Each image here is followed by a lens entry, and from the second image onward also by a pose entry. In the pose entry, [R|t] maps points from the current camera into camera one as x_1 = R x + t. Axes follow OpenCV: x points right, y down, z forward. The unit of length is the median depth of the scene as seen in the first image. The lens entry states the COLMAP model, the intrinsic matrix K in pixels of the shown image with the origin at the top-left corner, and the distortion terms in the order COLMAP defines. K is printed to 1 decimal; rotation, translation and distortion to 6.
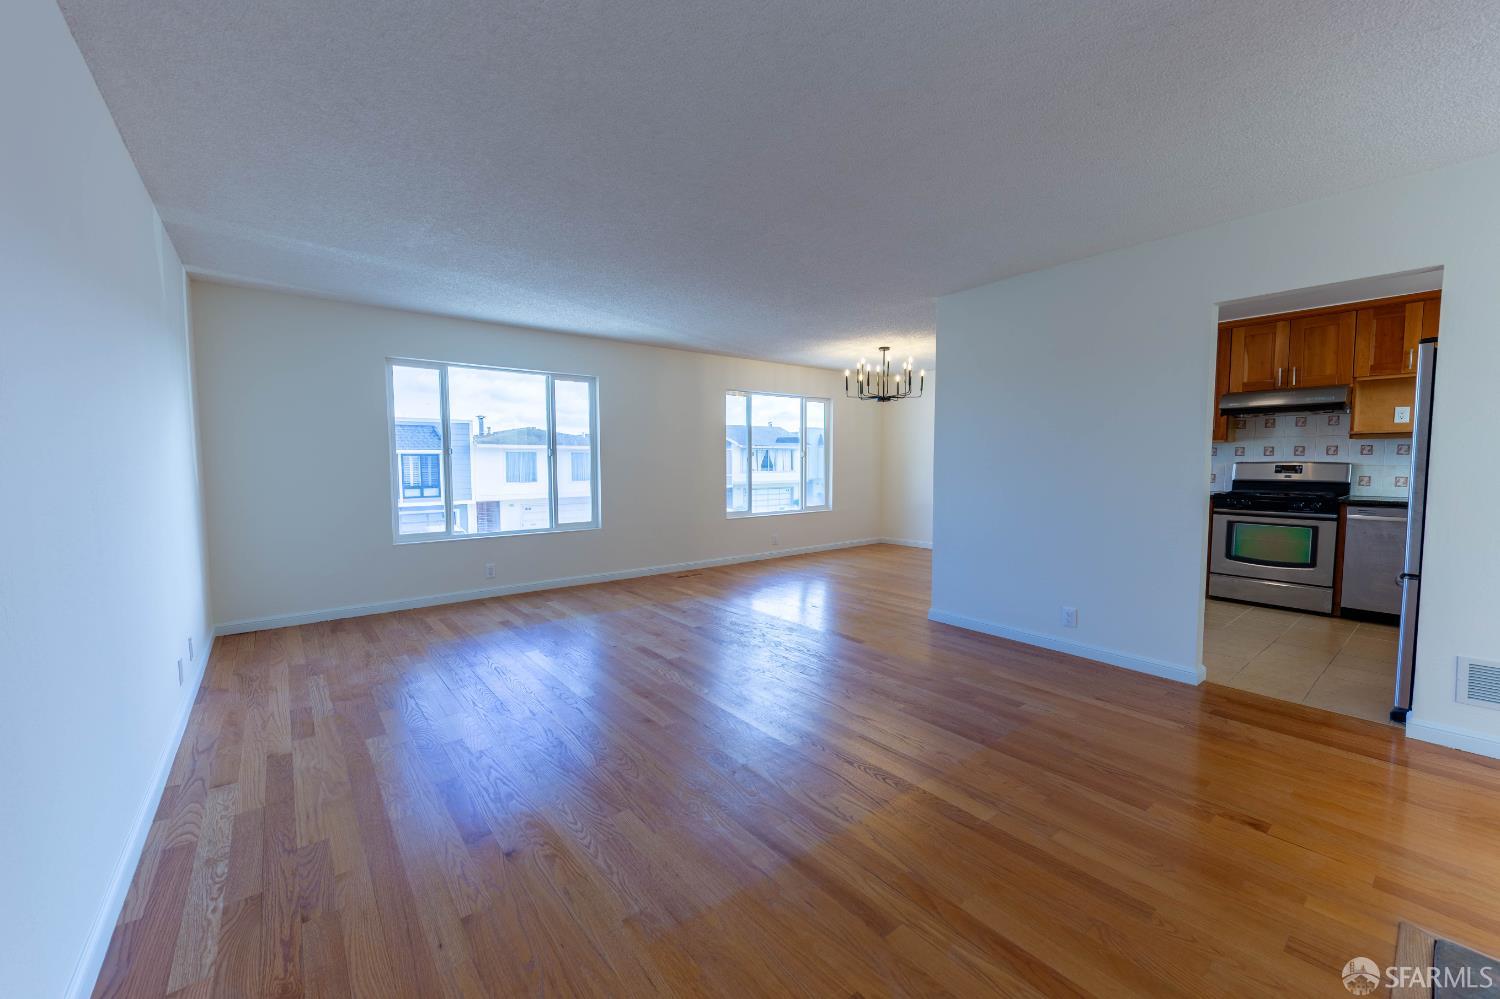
lens RADIAL K [[583.5, 0, 746.0], [0, 583.5, 497.4], [0, 0, 1]] dist [0.004138, -0.000558]
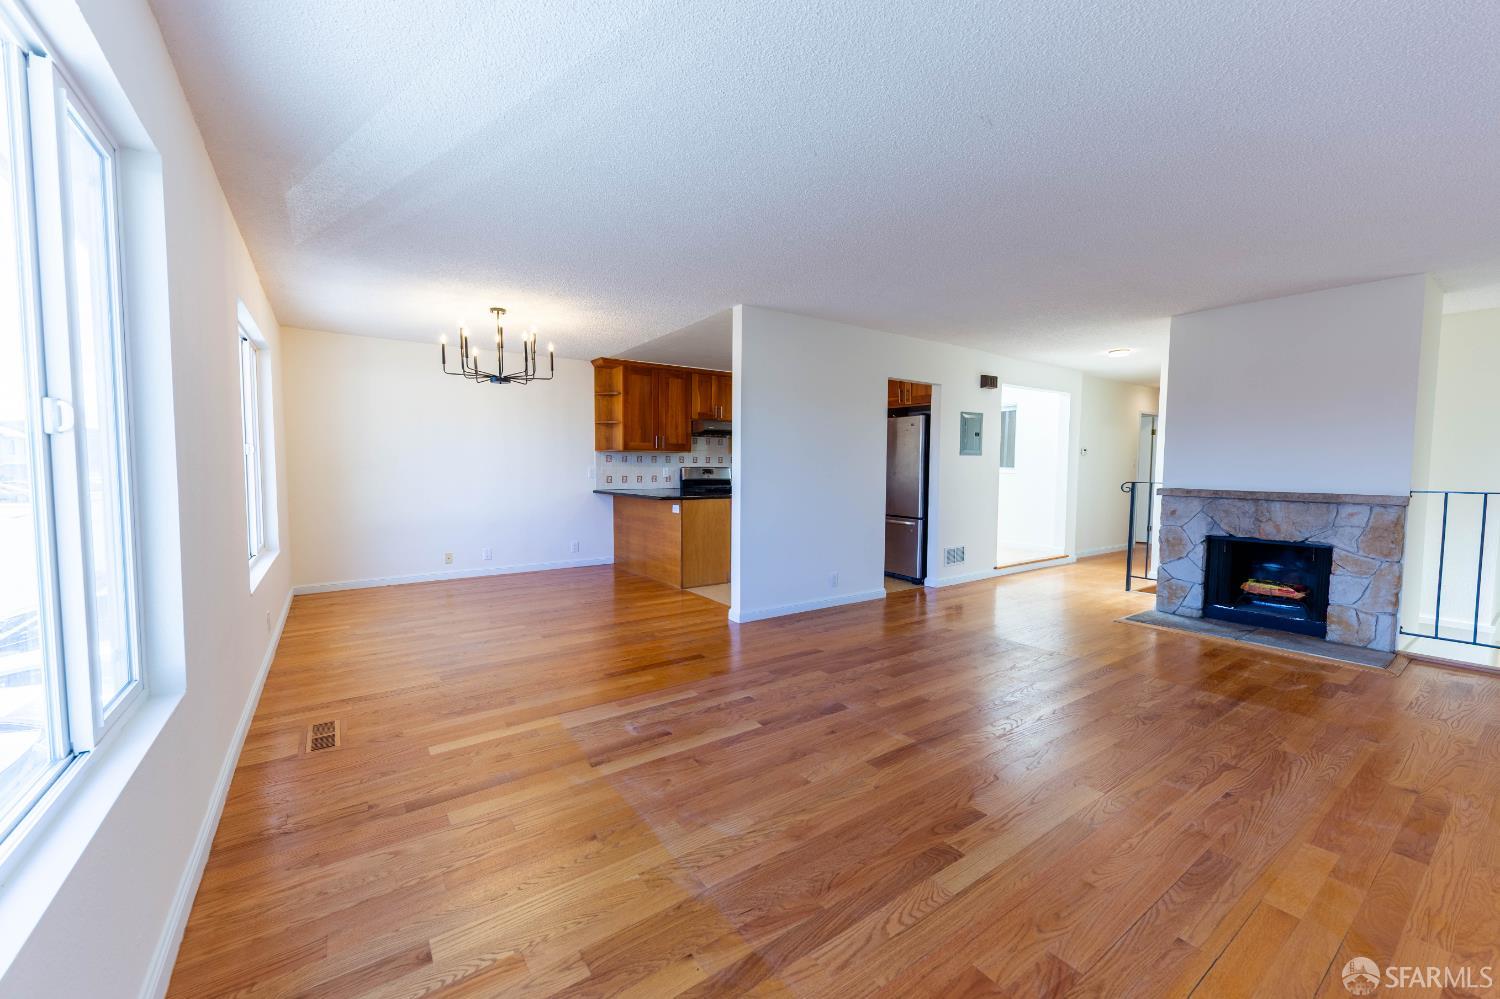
lens RADIAL K [[583.5, 0, 737.4], [0, 583.5, 500.8], [0, 0, 1]] dist [0.004138, -0.000558]
pose [[0.069534, -0.053760, 0.996130, -0.614619], [0.058810, 0.997031, 0.049704, -0.045221], [-0.995845, 0.055126, 0.072489, 0.843284]]
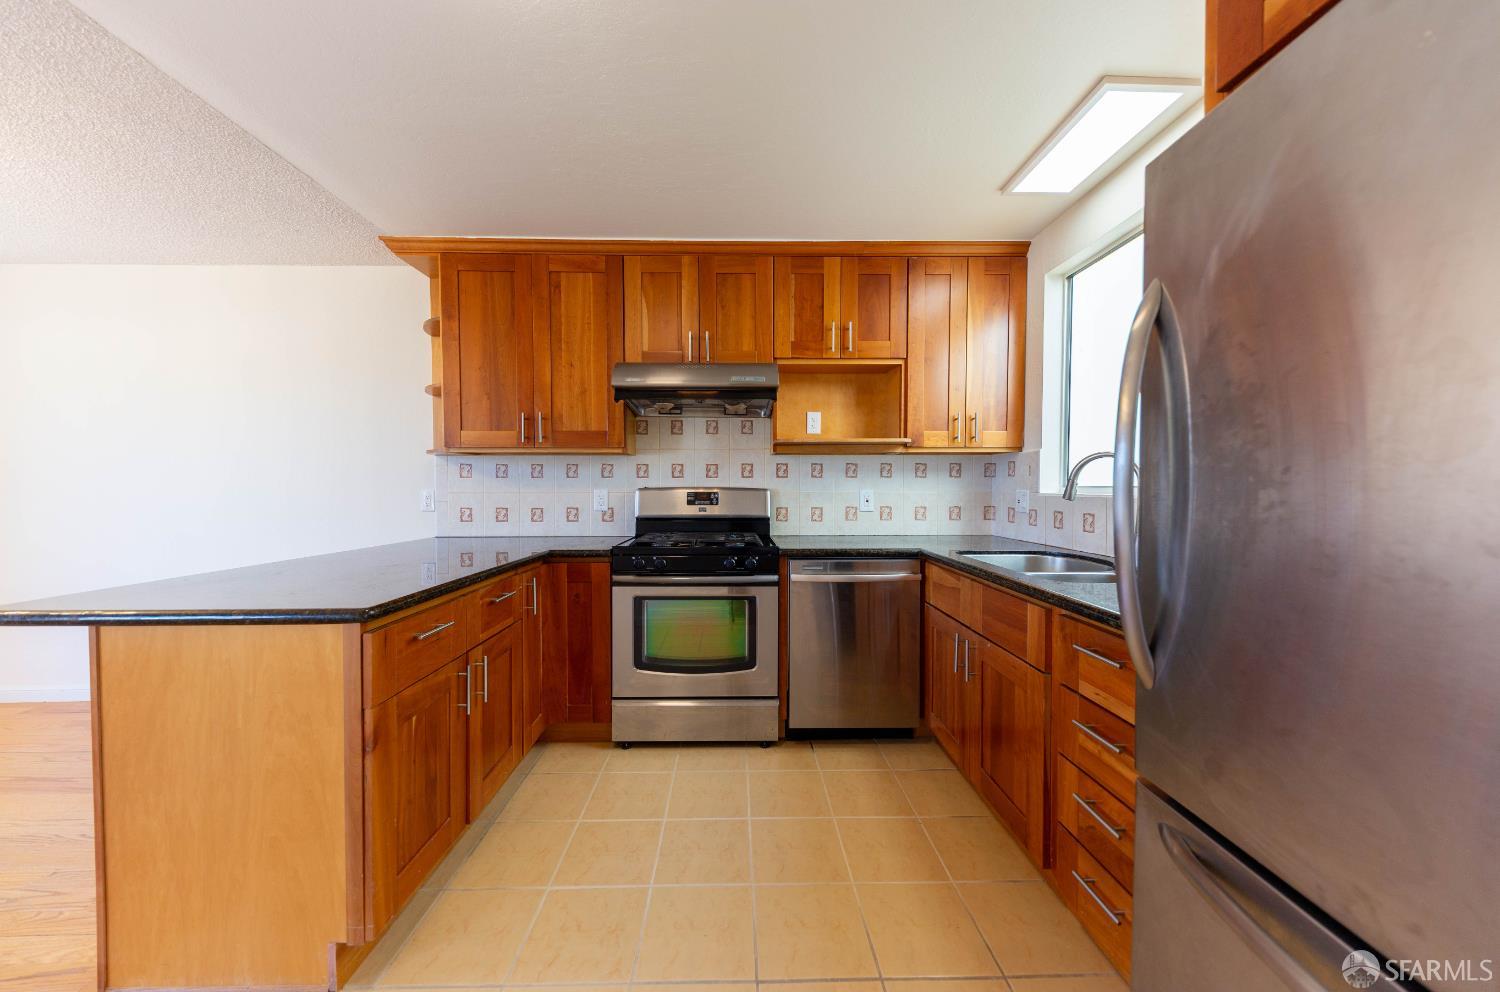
lens RADIAL K [[520.6, 0, 747.2], [0, 520.6, 498.0], [0, 0, 1]] dist [0.007903, -0.000247]
pose [[0.603275, -0.012930, 0.797429, 0.515131], [0.050533, 0.998479, -0.022039, -0.034896], [-0.795931, 0.053592, 0.603010, 0.635357]]
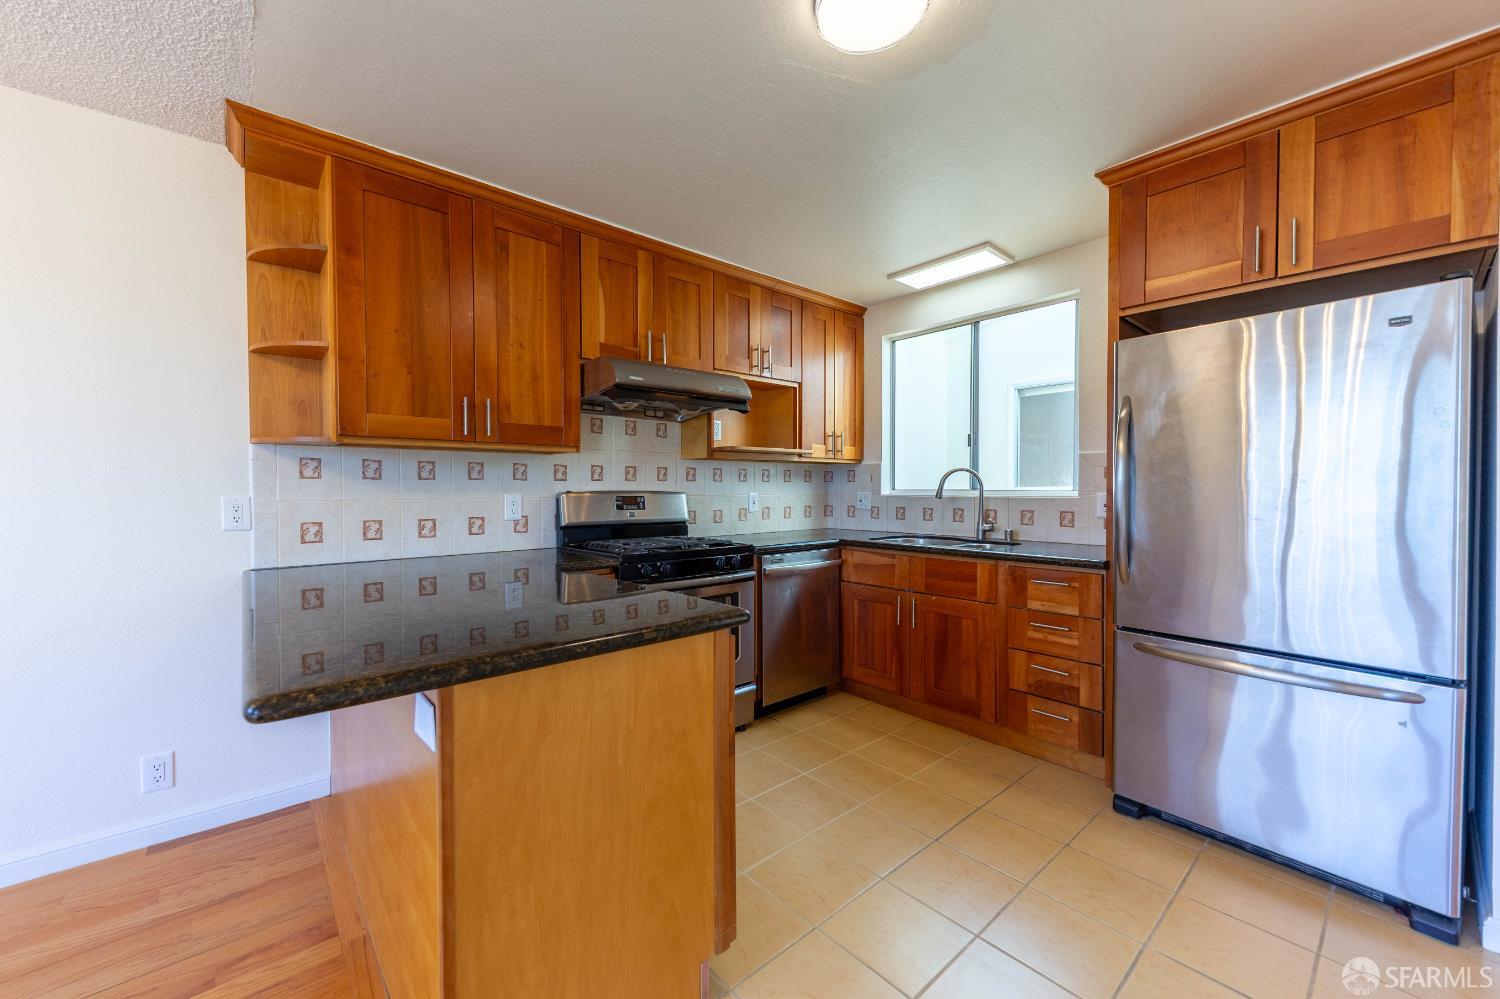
lens RADIAL K [[583.5, 0, 751.9], [0, 583.5, 498.0], [0, 0, 1]] dist [0.004138, -0.000558]
pose [[-0.055934, -0.010666, 0.998377, 0.320732], [0.068689, 0.997533, 0.014505, -0.055399], [-0.996069, 0.069389, -0.055063, 0.937225]]
